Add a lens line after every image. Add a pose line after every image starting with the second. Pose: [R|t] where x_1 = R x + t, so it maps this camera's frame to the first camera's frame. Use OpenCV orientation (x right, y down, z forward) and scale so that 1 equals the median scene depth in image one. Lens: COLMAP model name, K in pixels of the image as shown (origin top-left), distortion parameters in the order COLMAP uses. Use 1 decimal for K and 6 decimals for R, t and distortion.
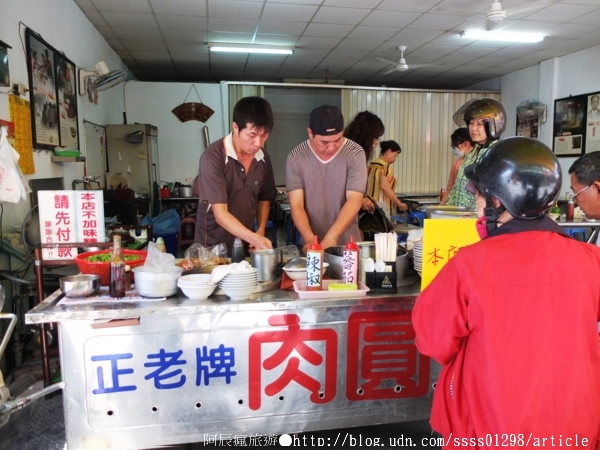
lens RADIAL K [[473.1, 0, 300.0], [0, 473.1, 225.0], [0, 0, 1]] dist [-0.067242, 0.075570]
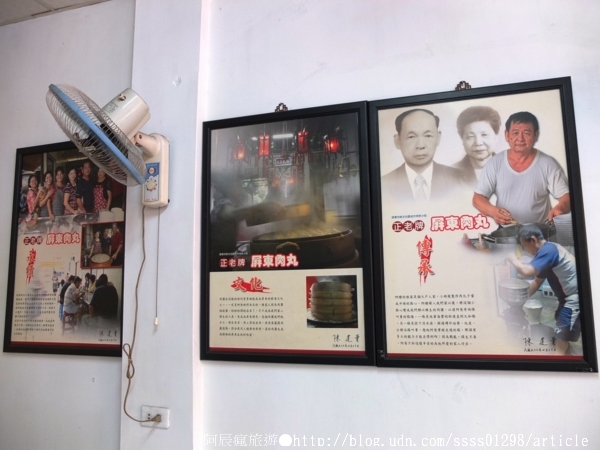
lens RADIAL K [[473.1, 0, 300.0], [0, 473.1, 225.0], [0, 0, 1]] dist [-0.067242, 0.075570]
pose [[0.462964, 0.119939, 0.878225, 0.366411], [0.119632, 0.973282, -0.195986, -0.164274], [-0.878267, 0.195799, 0.436246, 0.874728]]
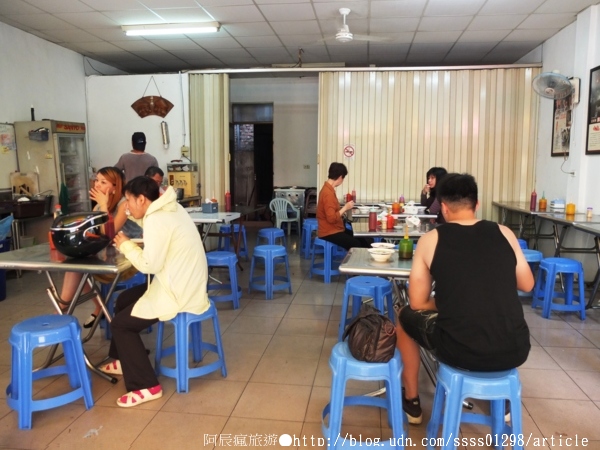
lens RADIAL K [[473.1, 0, 300.0], [0, 473.1, 225.0], [0, 0, 1]] dist [-0.067242, 0.075570]
pose [[0.950872, 0.044199, -0.306414, 0.371419], [-0.042314, 0.999022, 0.012794, -0.036272], [0.306680, 0.000800, 0.951812, 0.239526]]
